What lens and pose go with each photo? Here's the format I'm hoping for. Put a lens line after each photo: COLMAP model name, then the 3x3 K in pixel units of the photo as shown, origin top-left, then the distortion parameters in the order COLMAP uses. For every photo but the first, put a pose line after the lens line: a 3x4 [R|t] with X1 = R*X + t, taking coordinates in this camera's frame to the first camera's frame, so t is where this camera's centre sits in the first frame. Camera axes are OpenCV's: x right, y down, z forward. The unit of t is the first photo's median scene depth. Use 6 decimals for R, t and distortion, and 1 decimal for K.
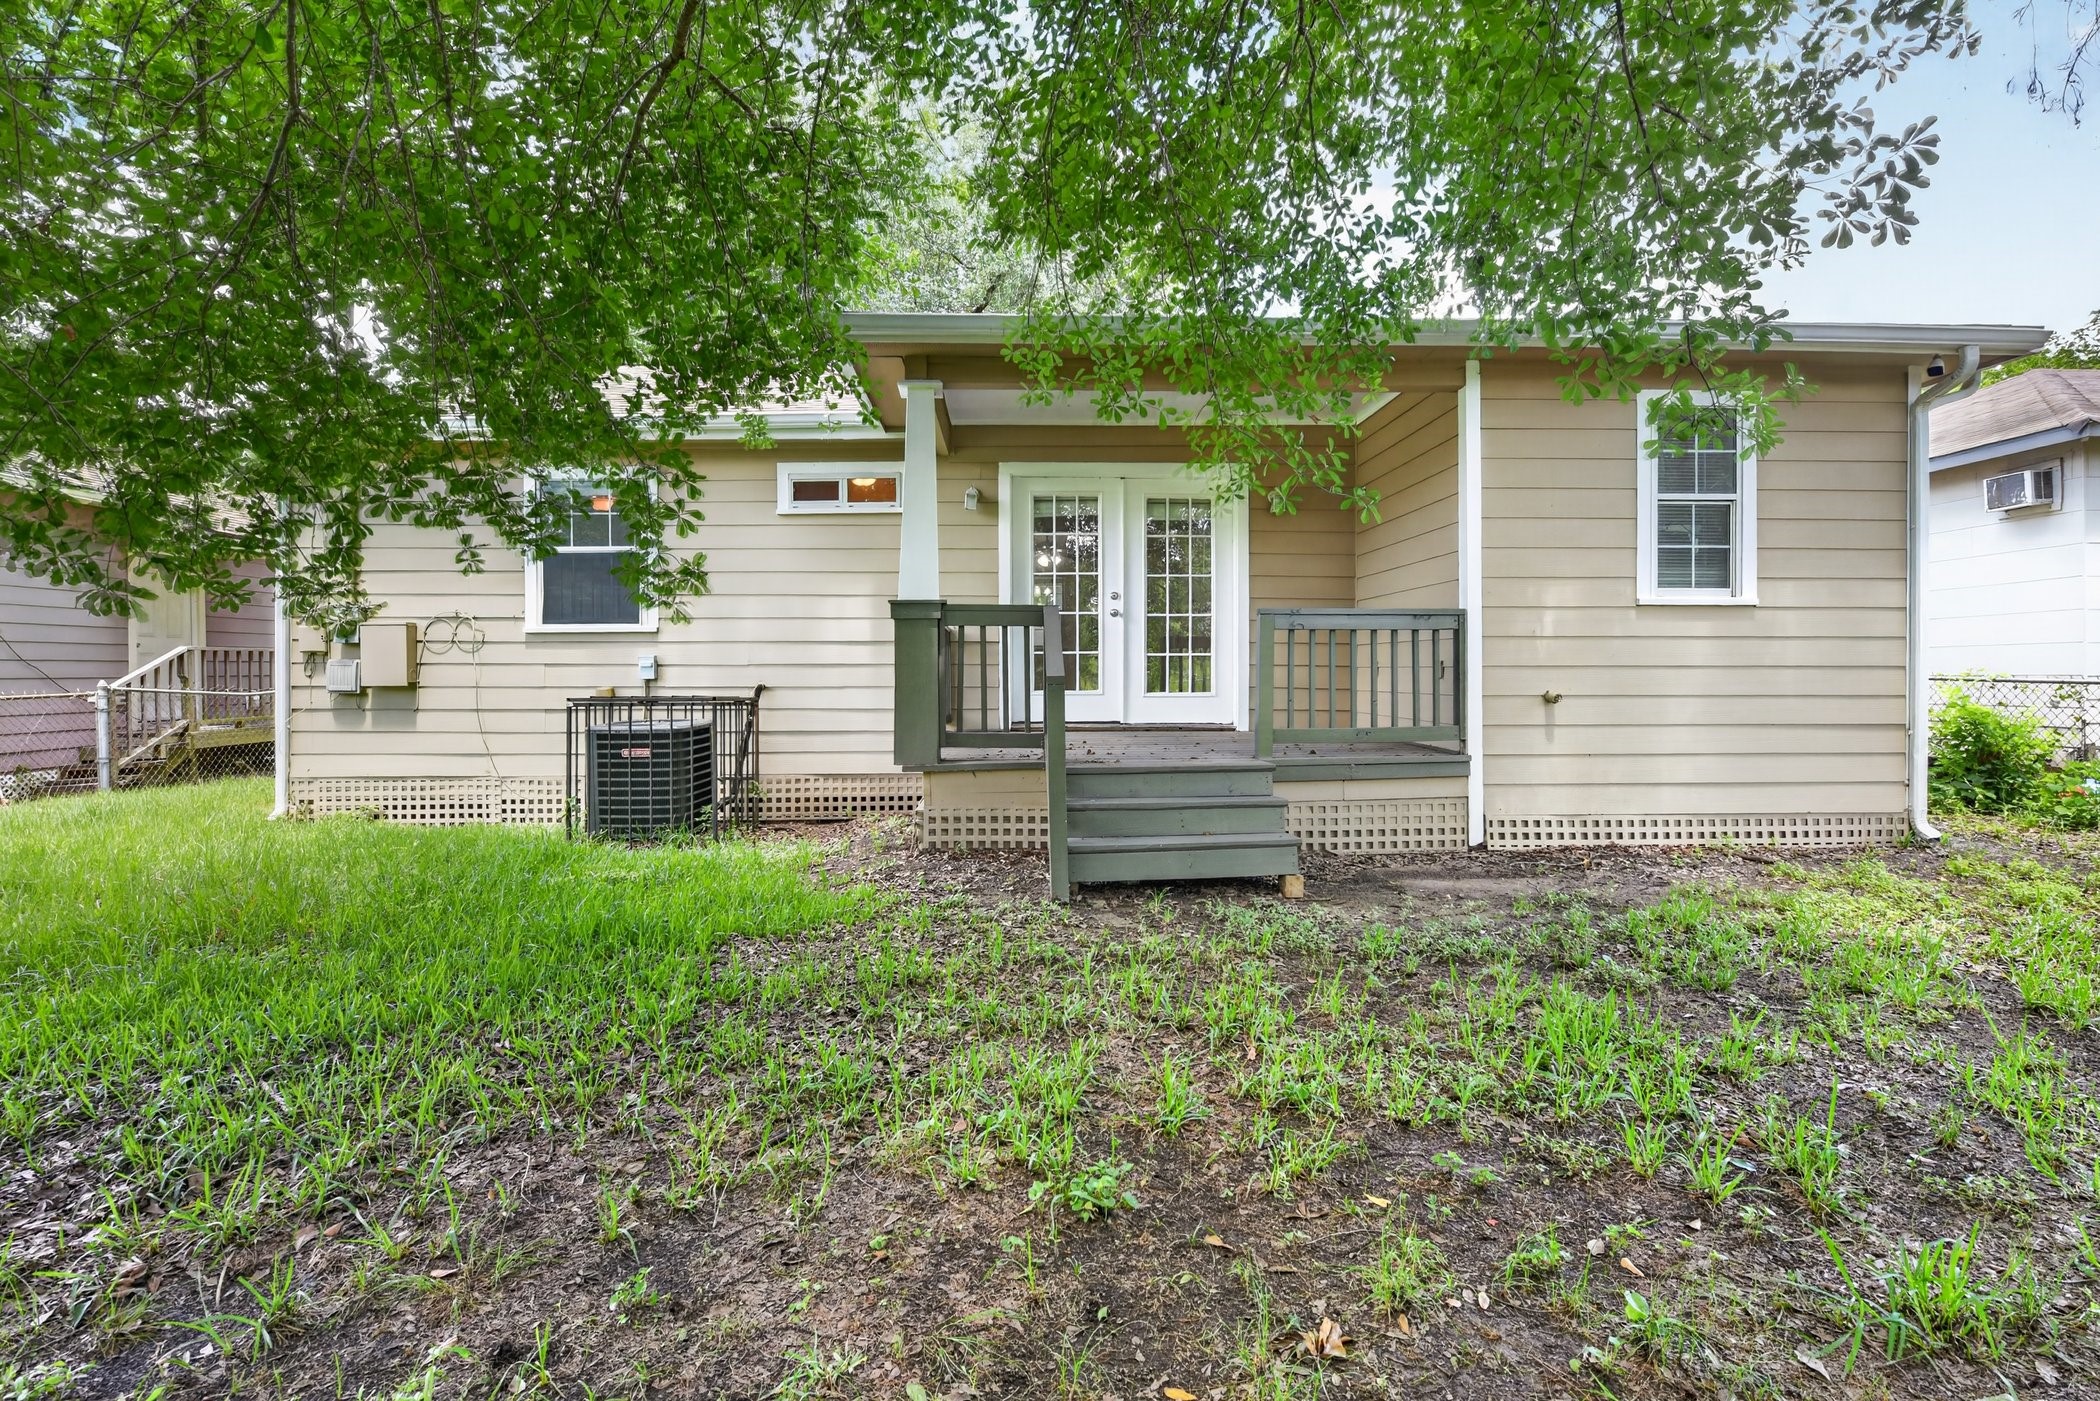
lens RADIAL K [[974.1, 0, 1052.9], [0, 974.1, 664.4], [0, 0, 1]] dist [0.001498, 0.000051]
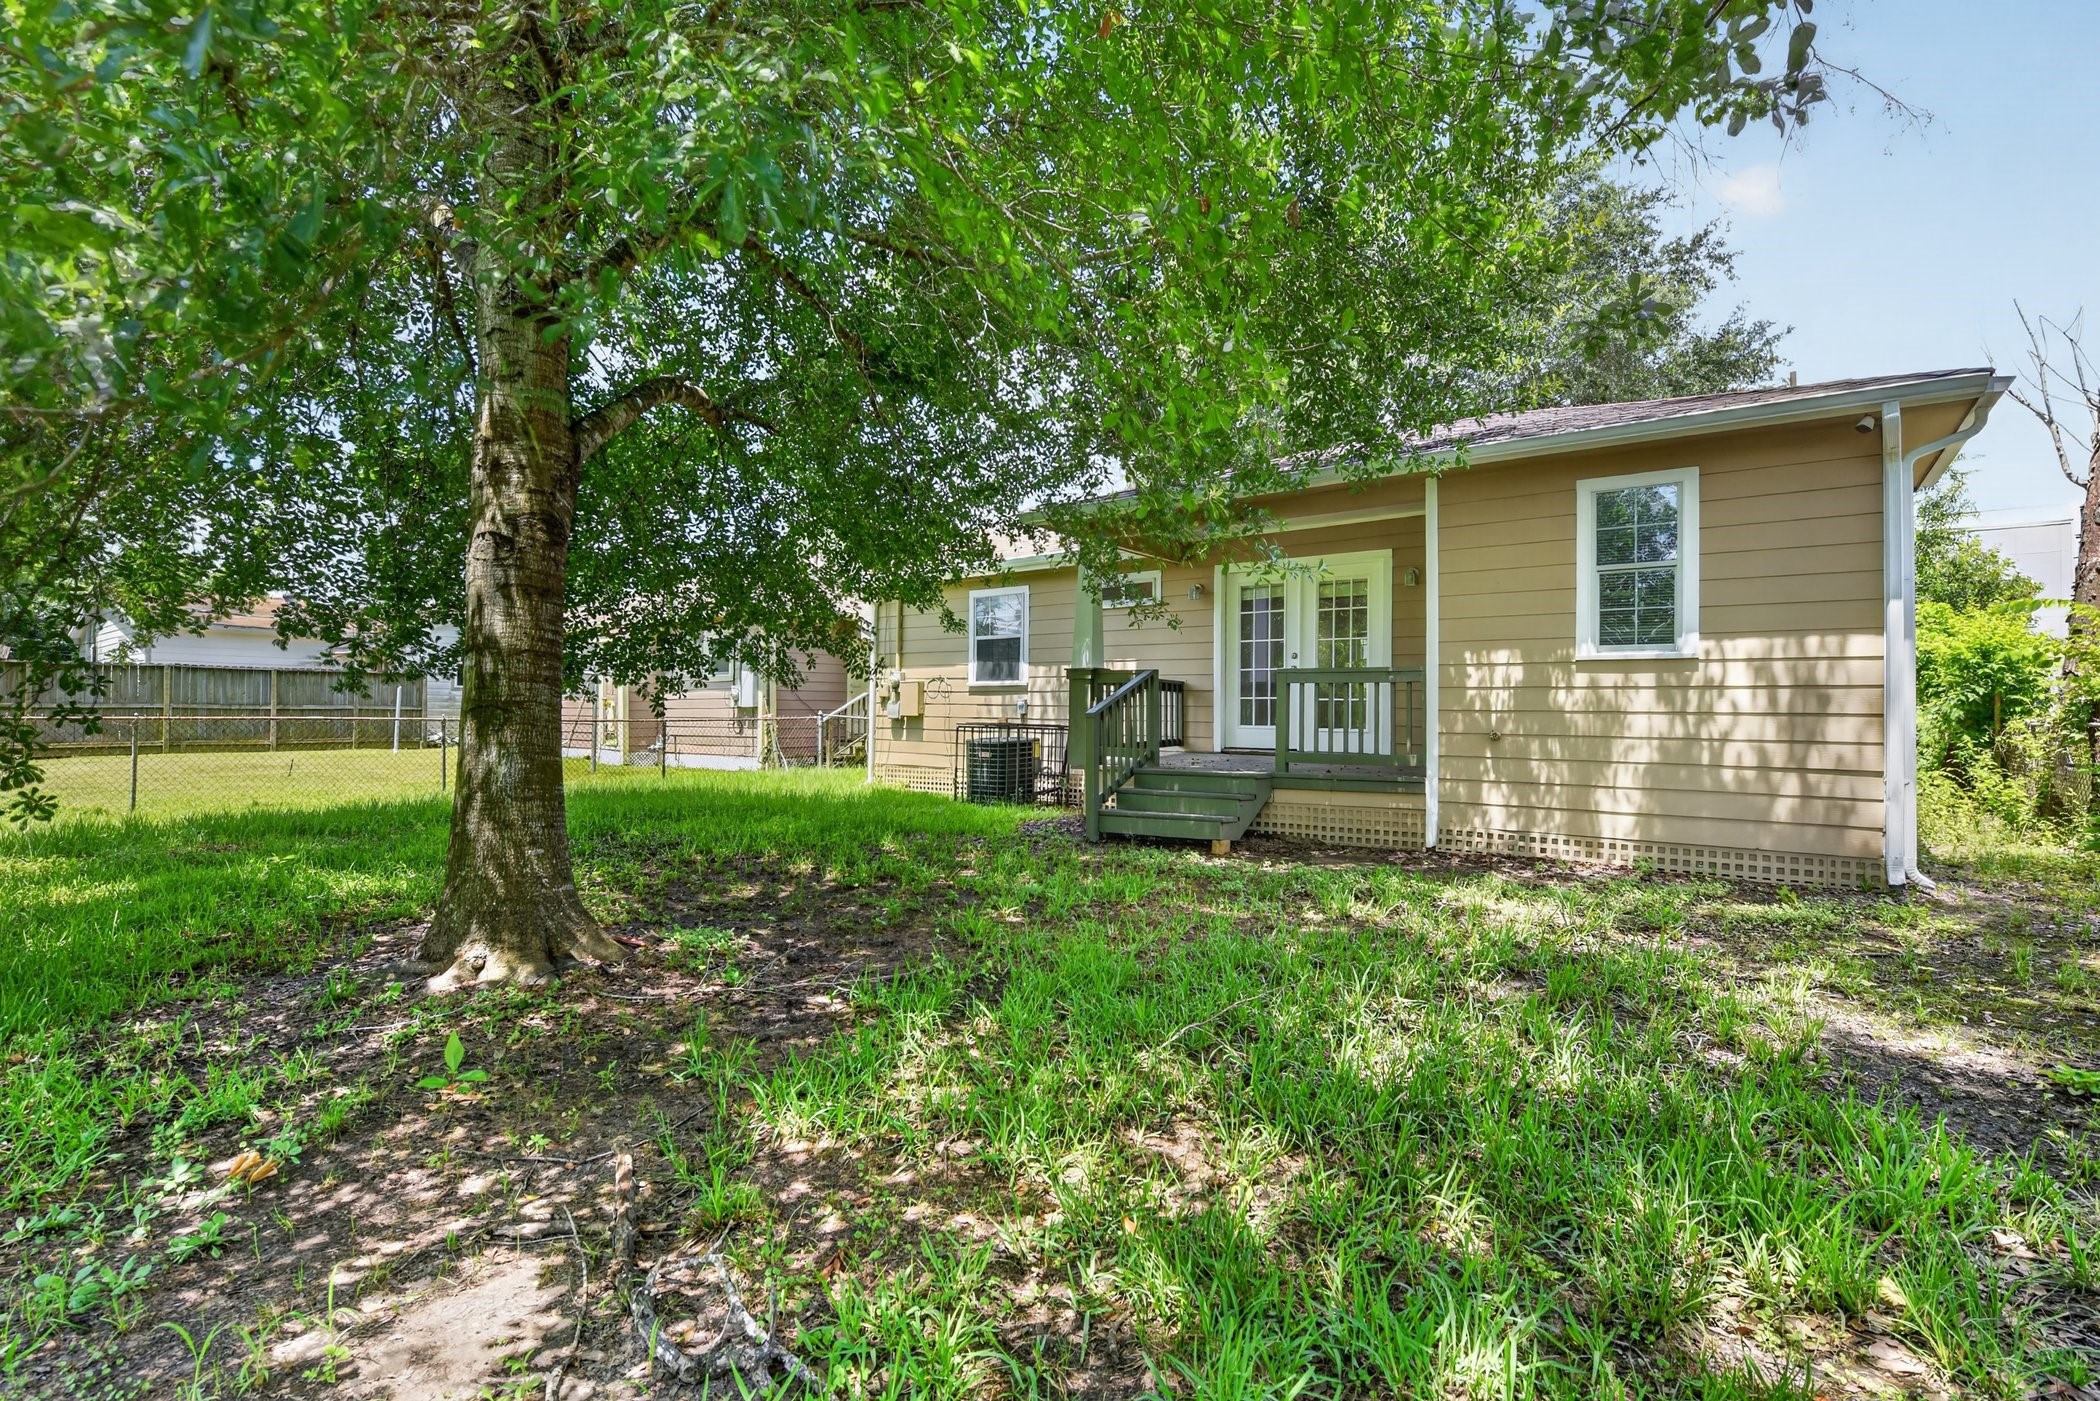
lens RADIAL K [[909.7, 0, 1044.2], [0, 909.7, 710.2], [0, 0, 1]] dist [-0.000392, -0.000331]
pose [[0.797908, 0.009197, -0.602709, 0.567246], [-0.005332, 0.999952, 0.008200, -0.004233], [0.602756, -0.003329, 0.797919, -0.218139]]
